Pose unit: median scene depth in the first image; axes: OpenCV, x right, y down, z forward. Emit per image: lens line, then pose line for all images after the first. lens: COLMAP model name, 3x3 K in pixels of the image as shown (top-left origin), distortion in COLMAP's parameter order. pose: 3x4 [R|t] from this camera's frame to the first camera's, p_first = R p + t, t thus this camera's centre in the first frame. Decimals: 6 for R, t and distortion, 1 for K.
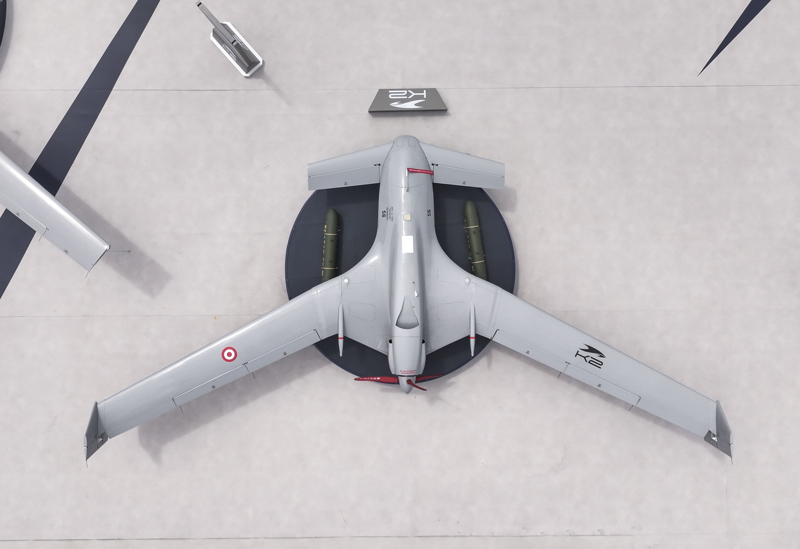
lens RADIAL K [[1016.9, 0, 431.0], [0, 1016.9, 275.6], [0, 0, 1]] dist [-0.139212, 0.000000]
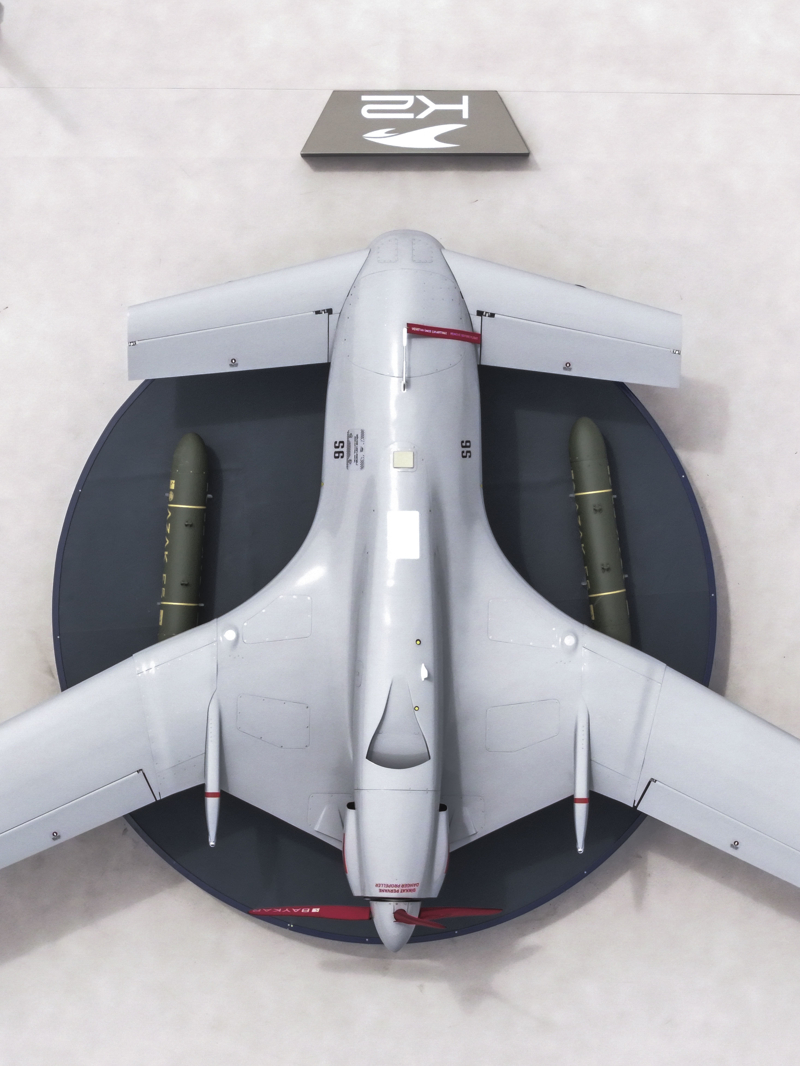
lens RADIAL K [[2191.7, 0, 399.8], [0, 2191.7, 532.9], [0, 0, 1]] dist [-0.258356, 0.000000]
pose [[0.999706, 0.018239, -0.015949, -0.013493], [-0.018503, 0.999692, -0.016530, -0.020853], [0.015643, 0.016820, 0.999736, 0.252363]]
